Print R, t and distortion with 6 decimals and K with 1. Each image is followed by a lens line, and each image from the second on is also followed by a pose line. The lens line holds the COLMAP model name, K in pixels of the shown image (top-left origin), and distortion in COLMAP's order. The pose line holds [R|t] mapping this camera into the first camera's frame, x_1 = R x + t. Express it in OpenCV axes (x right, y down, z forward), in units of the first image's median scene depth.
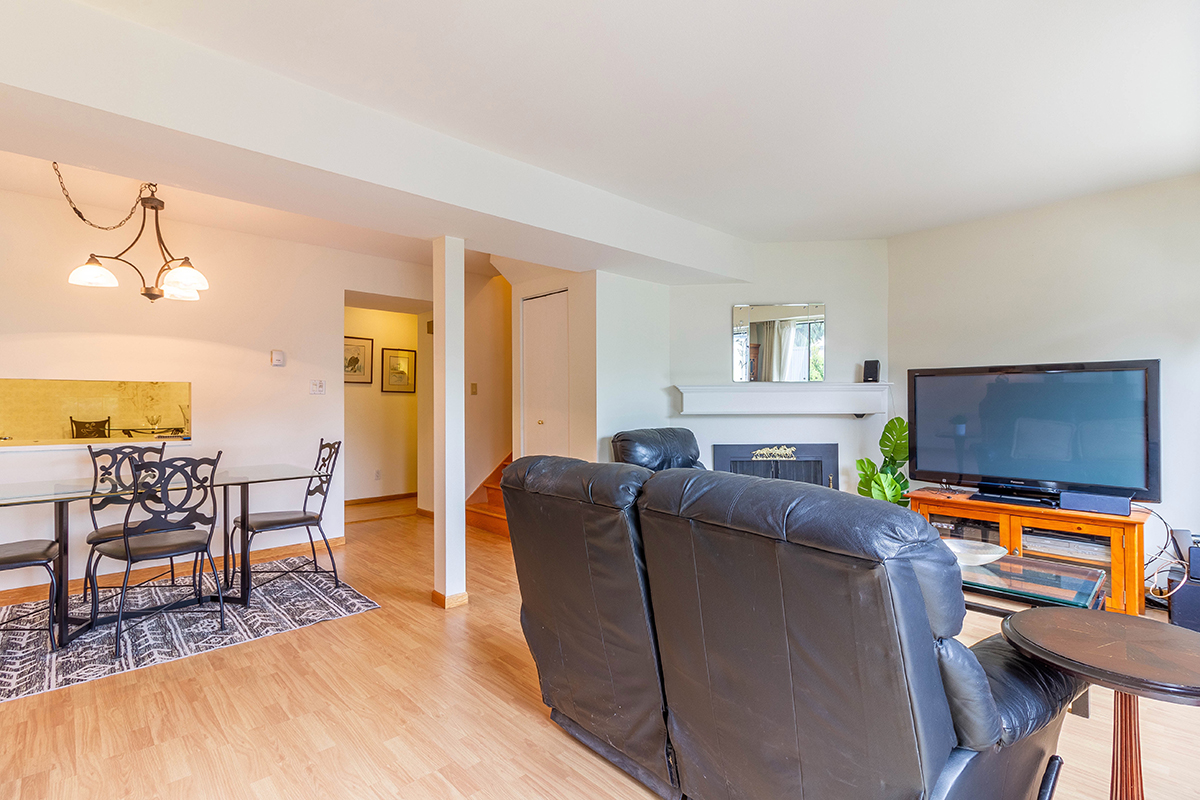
lens RADIAL K [[573.1, 0, 602.1], [0, 573.1, 397.1], [0, 0, 1]] dist [0.008439, -0.000755]
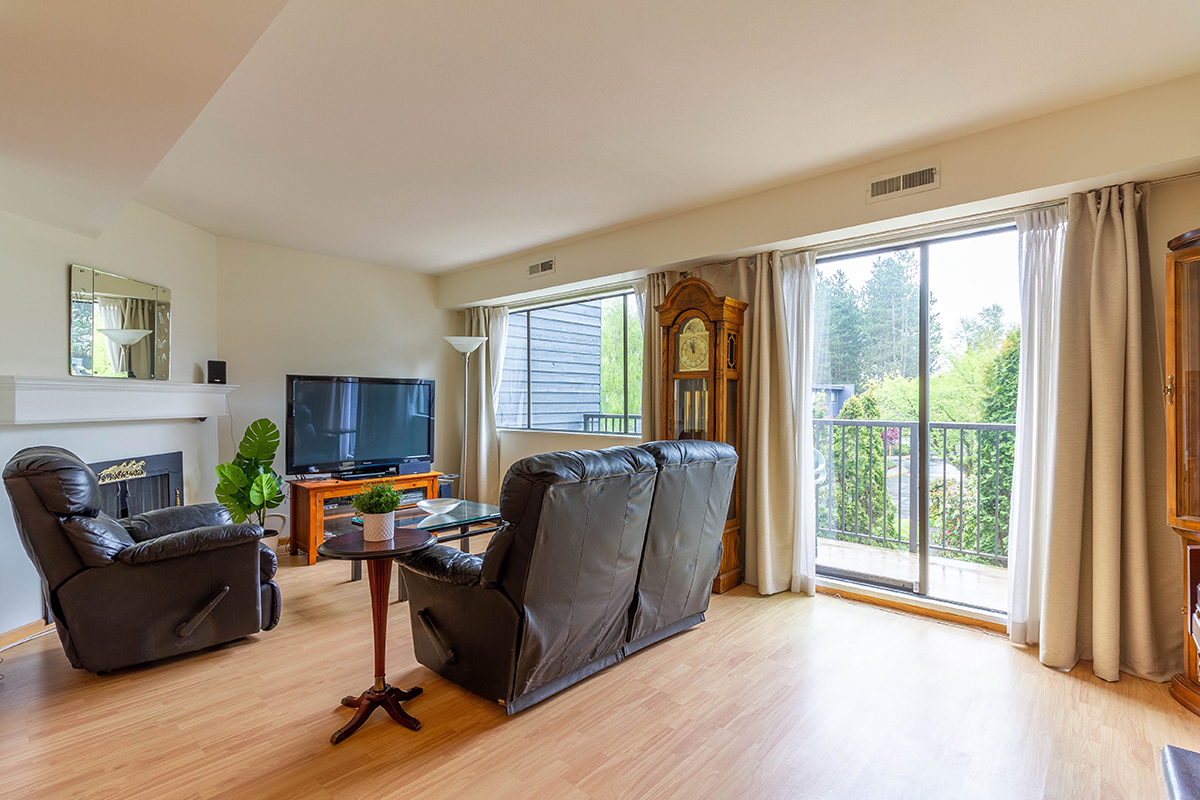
lens RADIAL K [[573.1, 0, 594.8], [0, 573.1, 406.7], [0, 0, 1]] dist [0.008439, -0.000755]
pose [[-0.088340, -0.002416, 0.996087, -0.811307], [-0.008584, 0.999962, 0.001664, 0.007719], [-0.996053, -0.008403, -0.088357, 0.686521]]
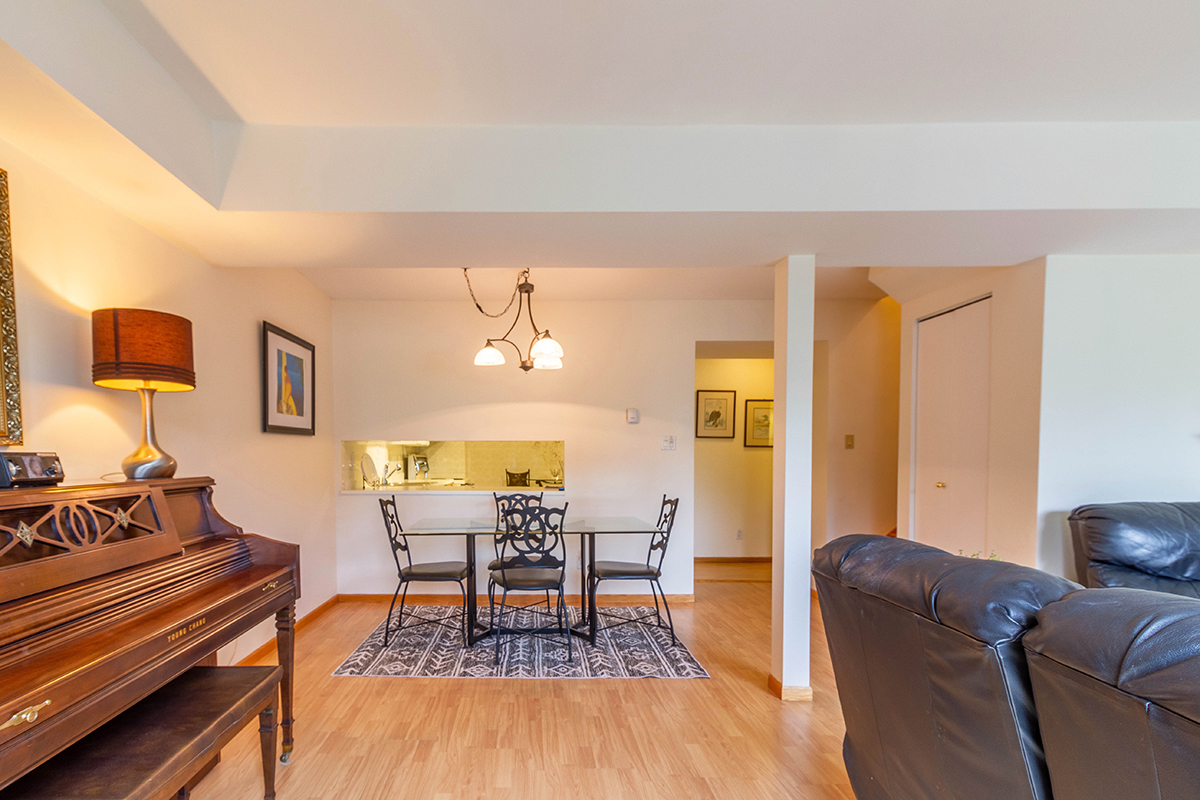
lens RADIAL K [[573.1, 0, 550.0], [0, 573.1, 481.8], [0, 0, 1]] dist [0.008439, -0.000755]
pose [[0.716528, 0.029261, -0.696945, 0.075467], [0.006515, 0.998796, 0.048632, 0.000581], [0.697528, -0.039387, 0.715474, 0.181050]]
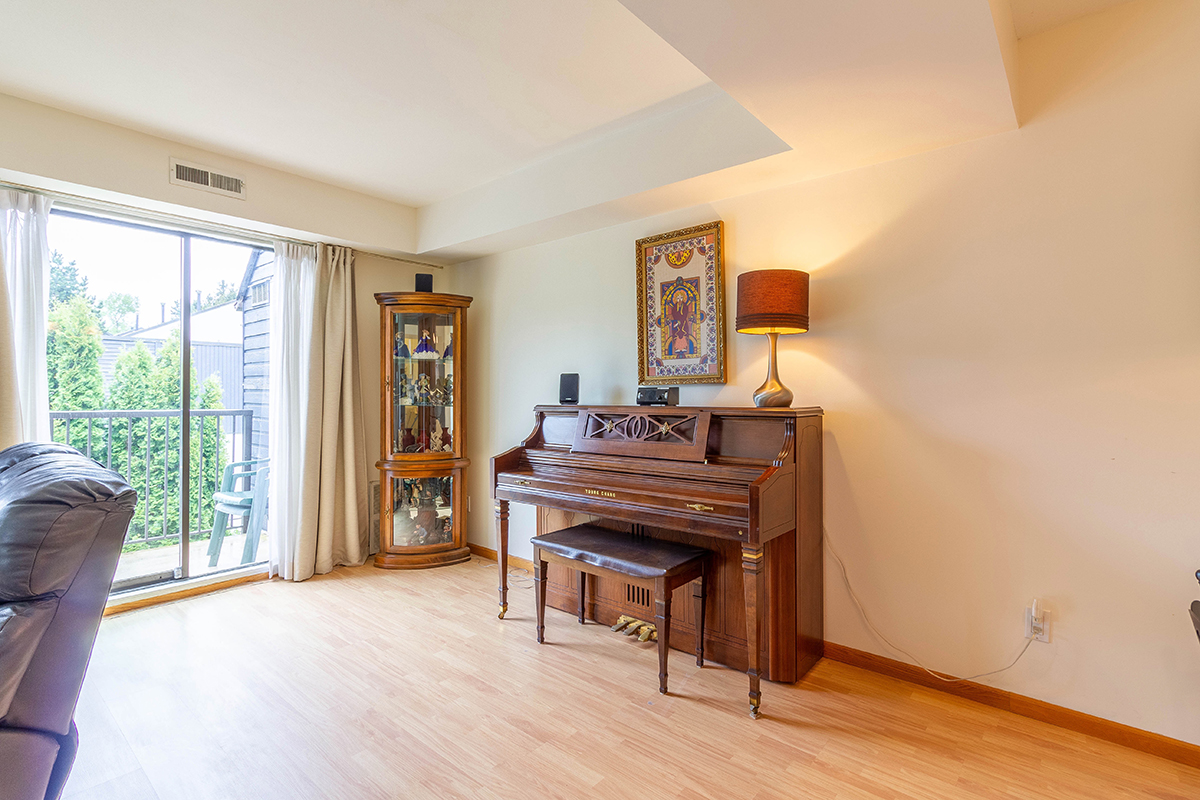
lens RADIAL K [[573.1, 0, 604.2], [0, 573.1, 382.4], [0, 0, 1]] dist [0.008439, -0.000755]
pose [[-0.991587, -0.001229, -0.129434, -0.427096], [0.002125, 0.999666, -0.025770, 0.013574], [0.129423, -0.025828, -0.991253, 1.204882]]
